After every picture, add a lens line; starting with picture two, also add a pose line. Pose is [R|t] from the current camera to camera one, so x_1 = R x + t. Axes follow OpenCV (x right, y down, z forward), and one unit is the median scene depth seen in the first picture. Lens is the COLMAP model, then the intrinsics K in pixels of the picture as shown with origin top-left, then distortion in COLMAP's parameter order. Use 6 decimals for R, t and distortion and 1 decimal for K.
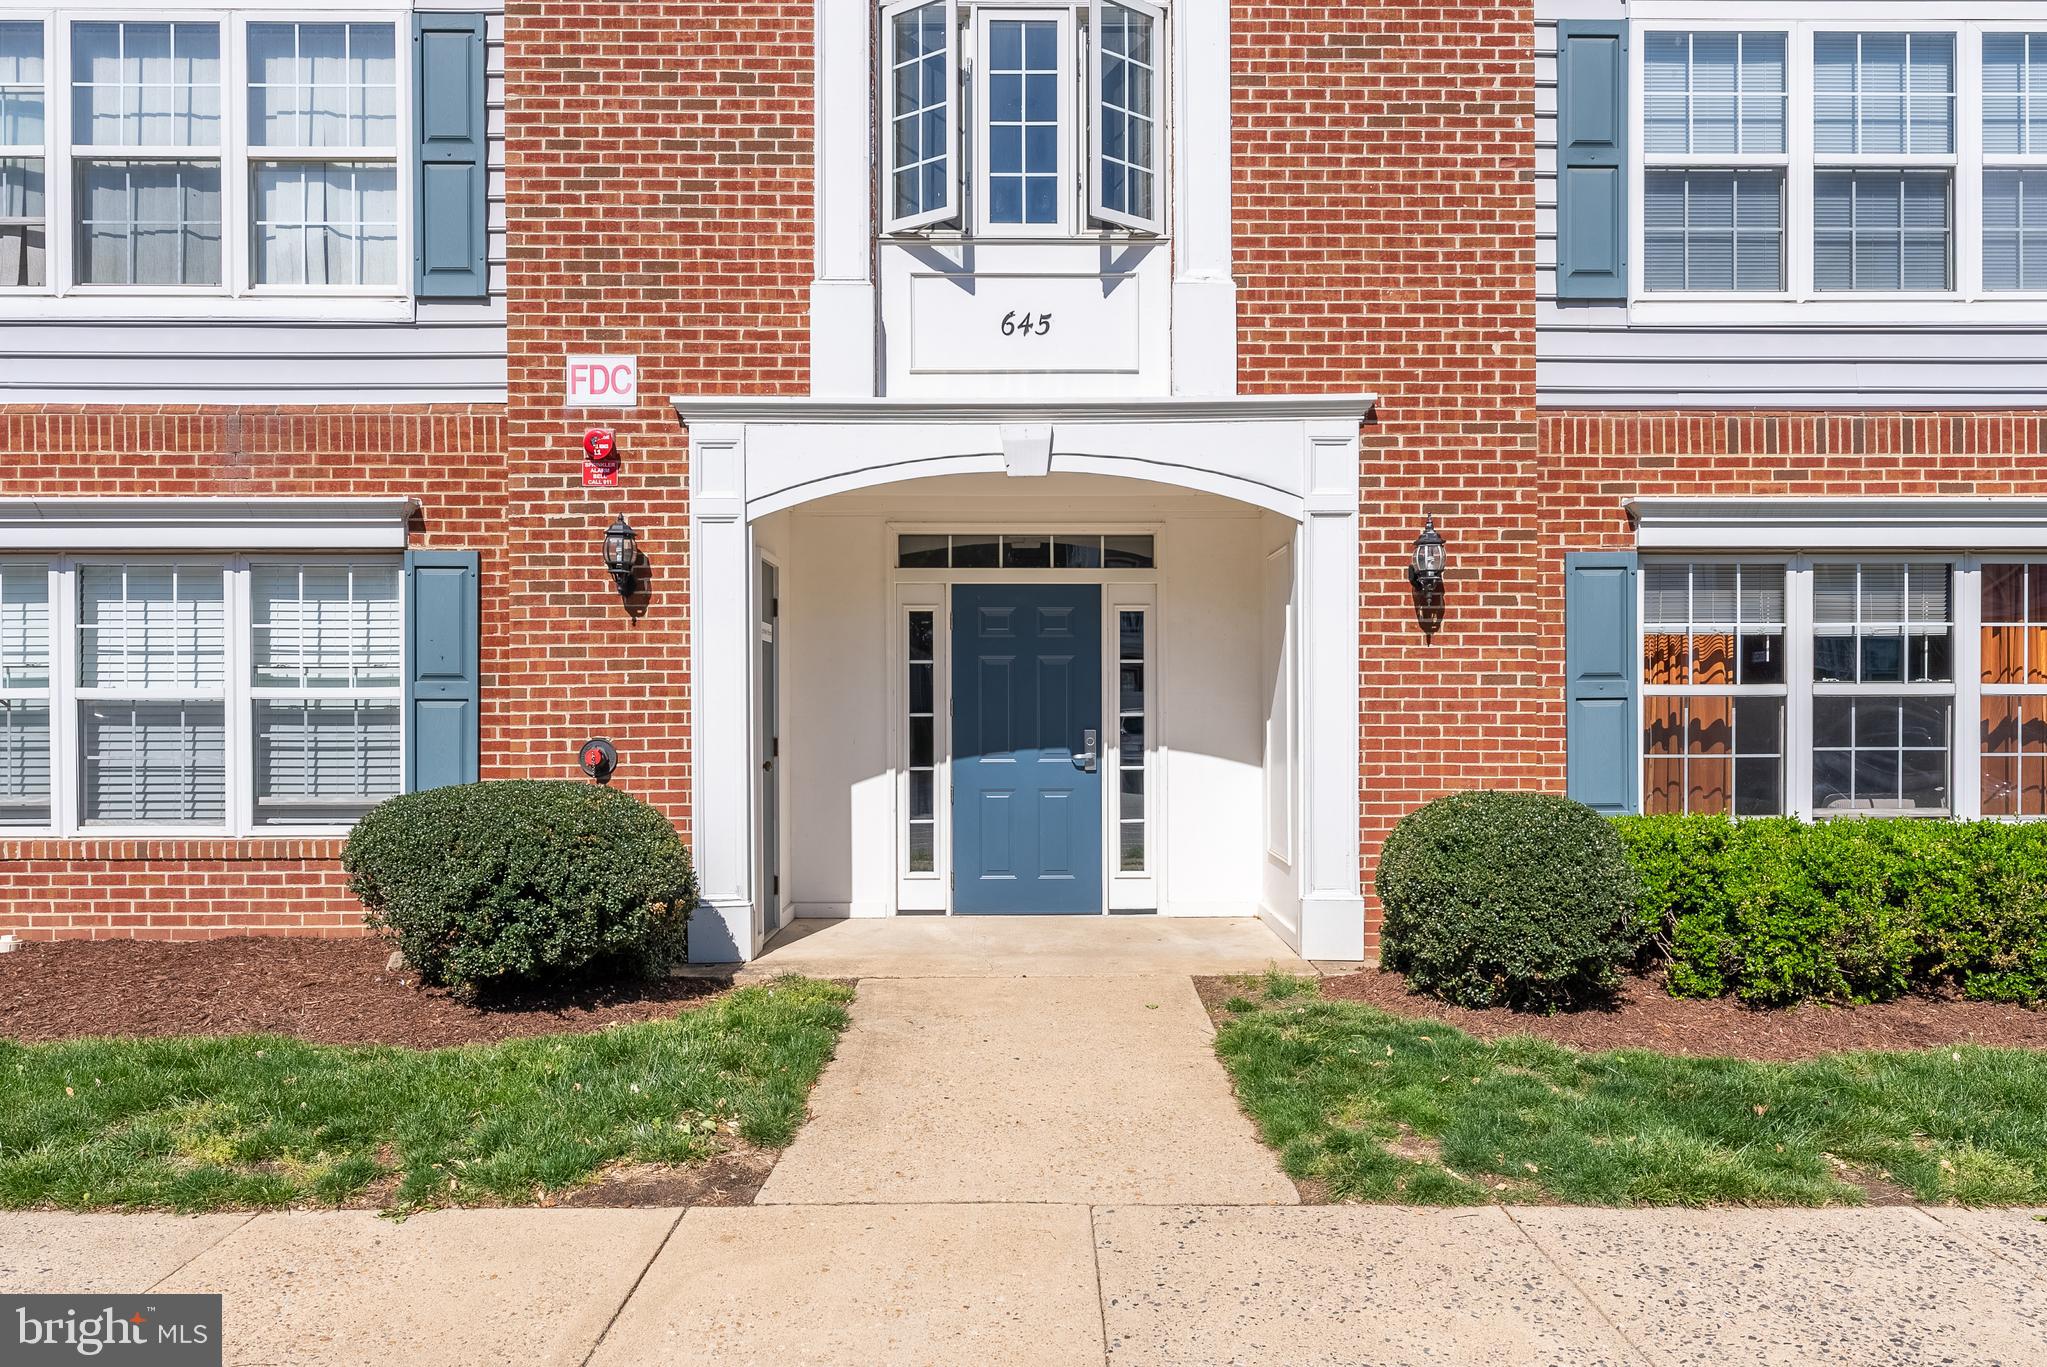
lens RADIAL K [[1264.8, 0, 1031.0], [0, 1264.8, 693.3], [0, 0, 1]] dist [0.001372, 0.001036]
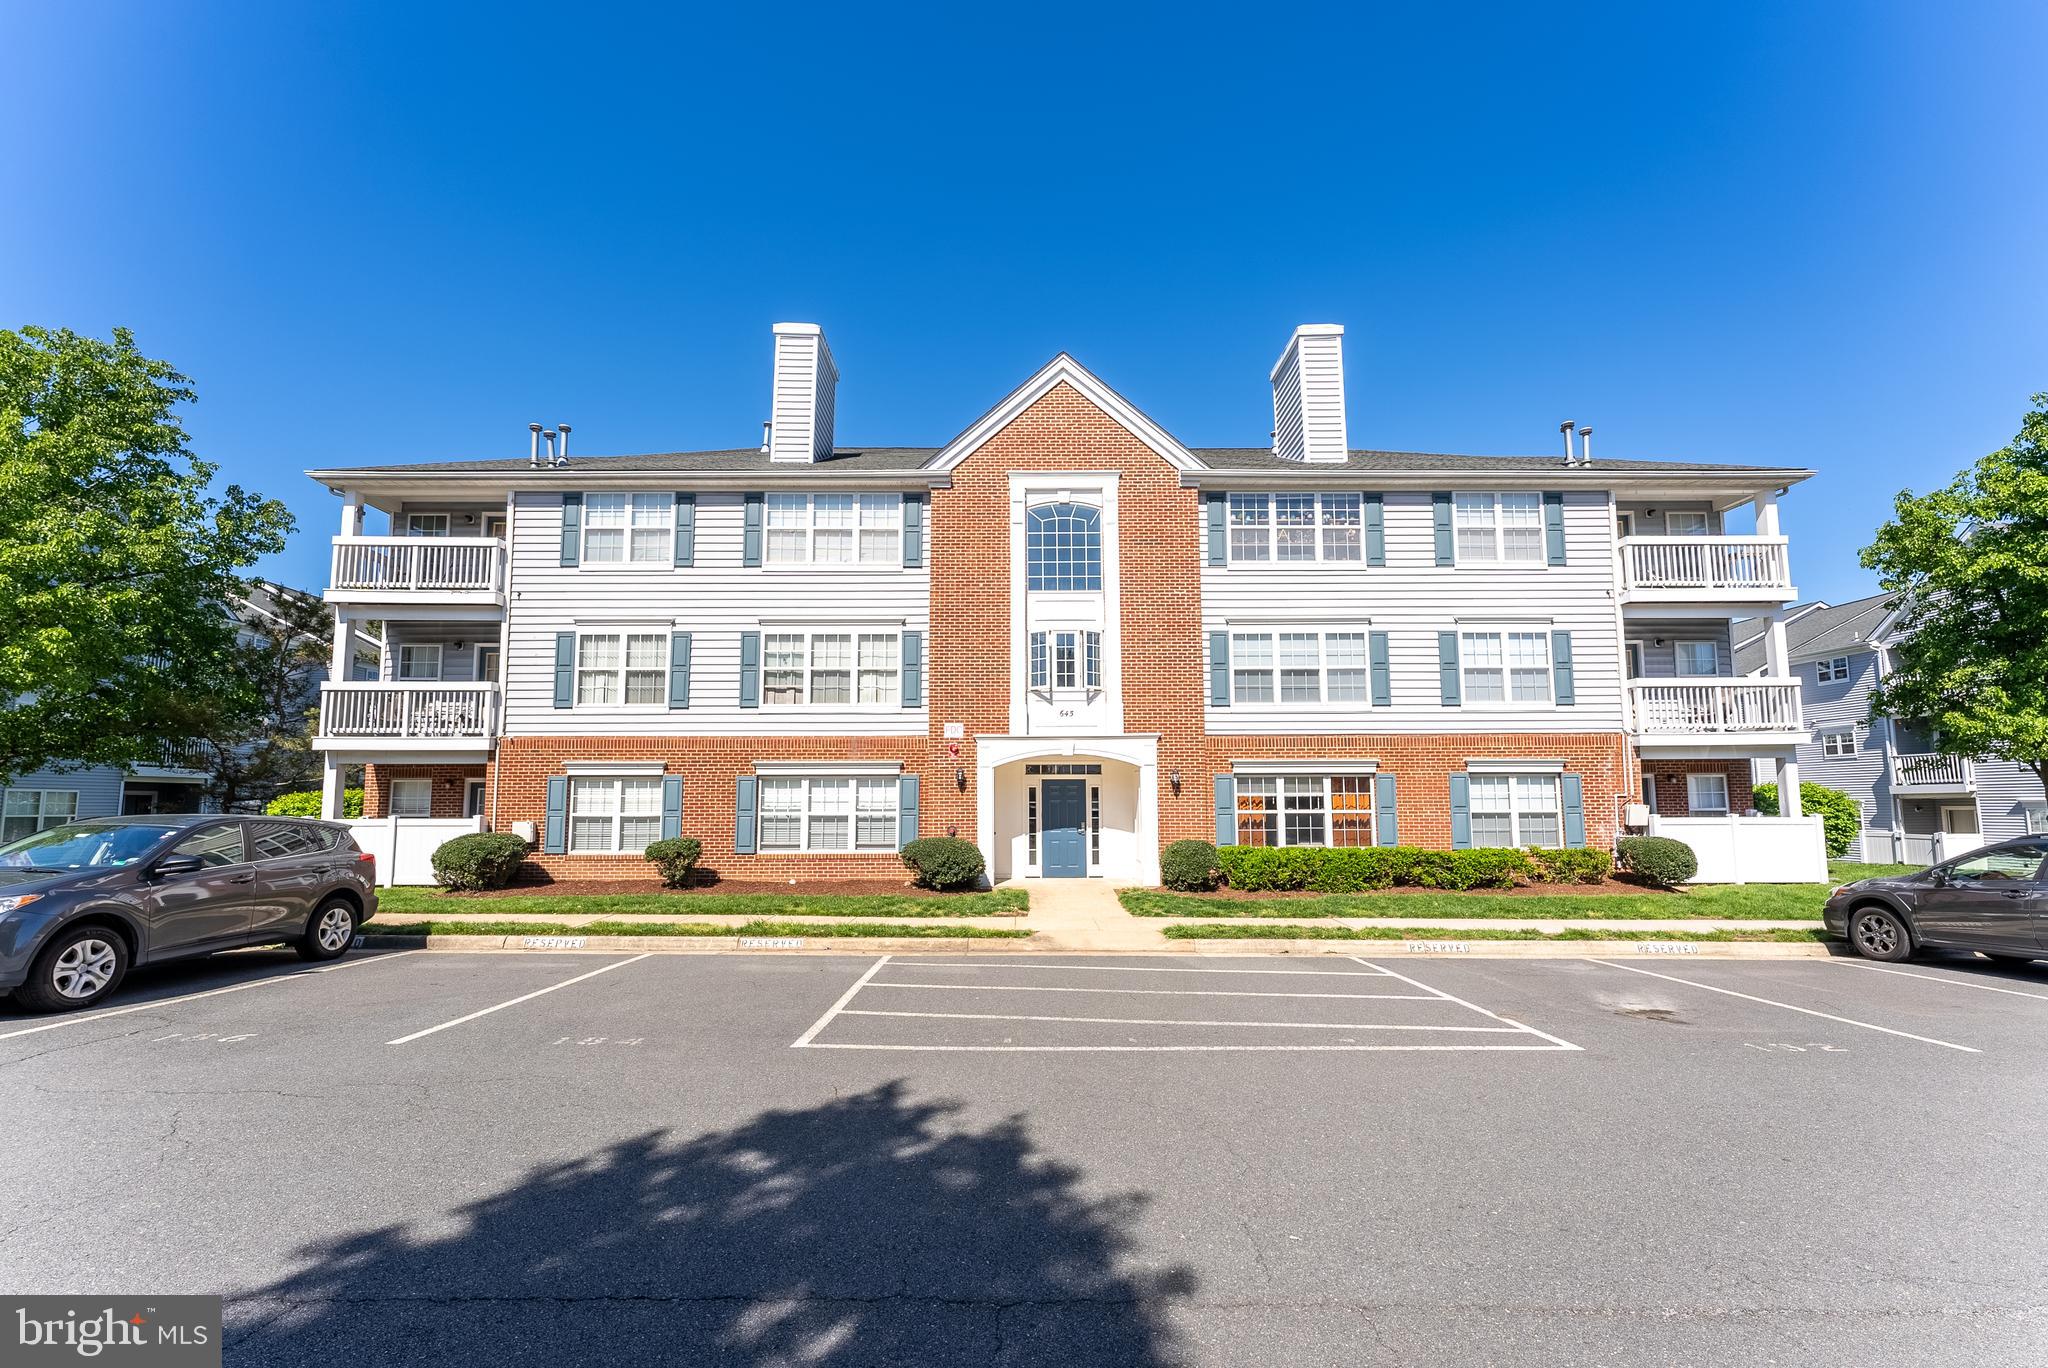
lens RADIAL K [[855.6, 0, 994.8], [0, 855.6, 721.0], [0, 0, 1]] dist [-0.000932, -0.000058]
pose [[0.999895, -0.002761, -0.014237, -0.177277], [0.001691, 0.997211, -0.074618, -0.081463], [0.014403, 0.074586, 0.997111, -1.491527]]
